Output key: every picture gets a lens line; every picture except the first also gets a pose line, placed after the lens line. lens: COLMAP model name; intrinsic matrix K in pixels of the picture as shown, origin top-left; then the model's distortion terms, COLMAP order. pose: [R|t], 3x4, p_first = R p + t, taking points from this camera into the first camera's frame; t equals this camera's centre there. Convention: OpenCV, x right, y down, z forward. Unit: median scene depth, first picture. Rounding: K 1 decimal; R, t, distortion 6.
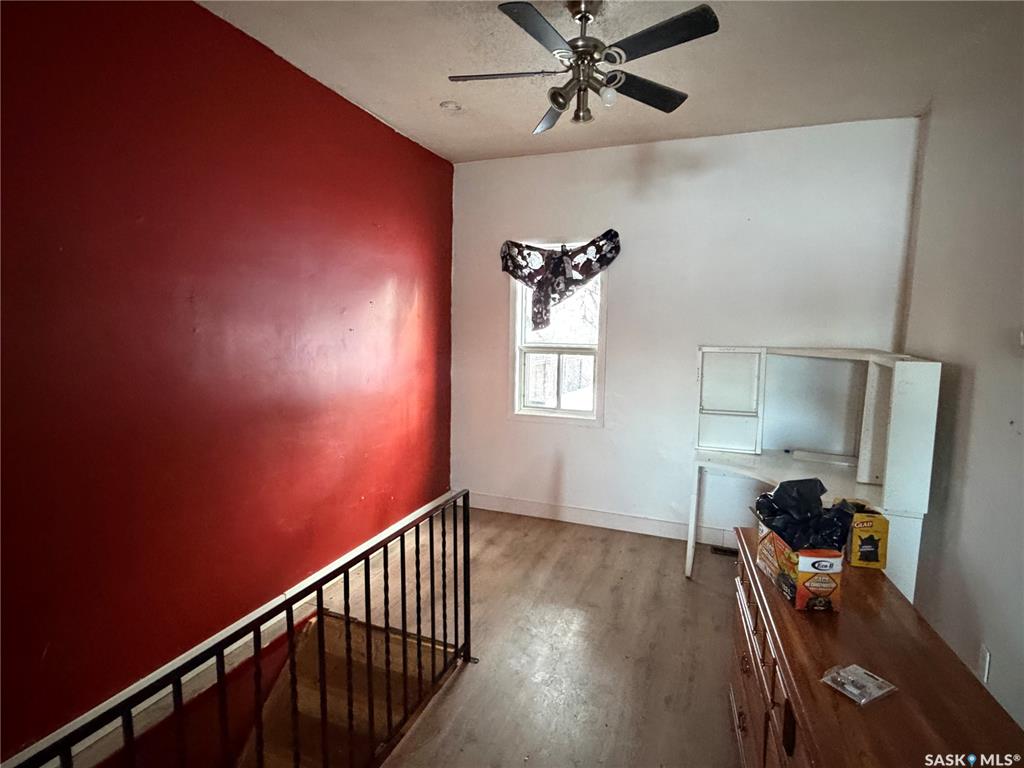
lens RADIAL K [[536.9, 0, 508.3], [0, 536.9, 380.8], [0, 0, 1]] dist [0.002731, 0.000252]
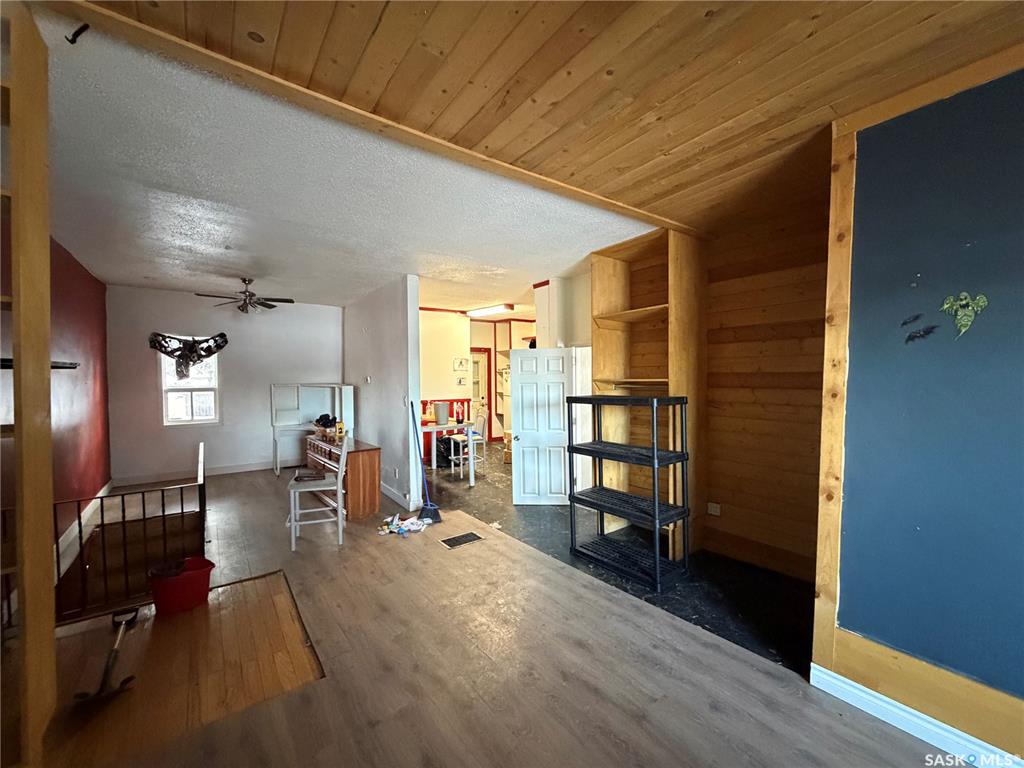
lens RADIAL K [[414.7, 0, 509.8], [0, 414.7, 380.7], [0, 0, 1]] dist [-0.000989, -0.000015]
pose [[0.531539, -0.016276, 0.846877, -0.585377], [0.100648, 0.993946, -0.044068, 0.094725], [-0.841033, 0.108660, 0.529959, -0.801117]]
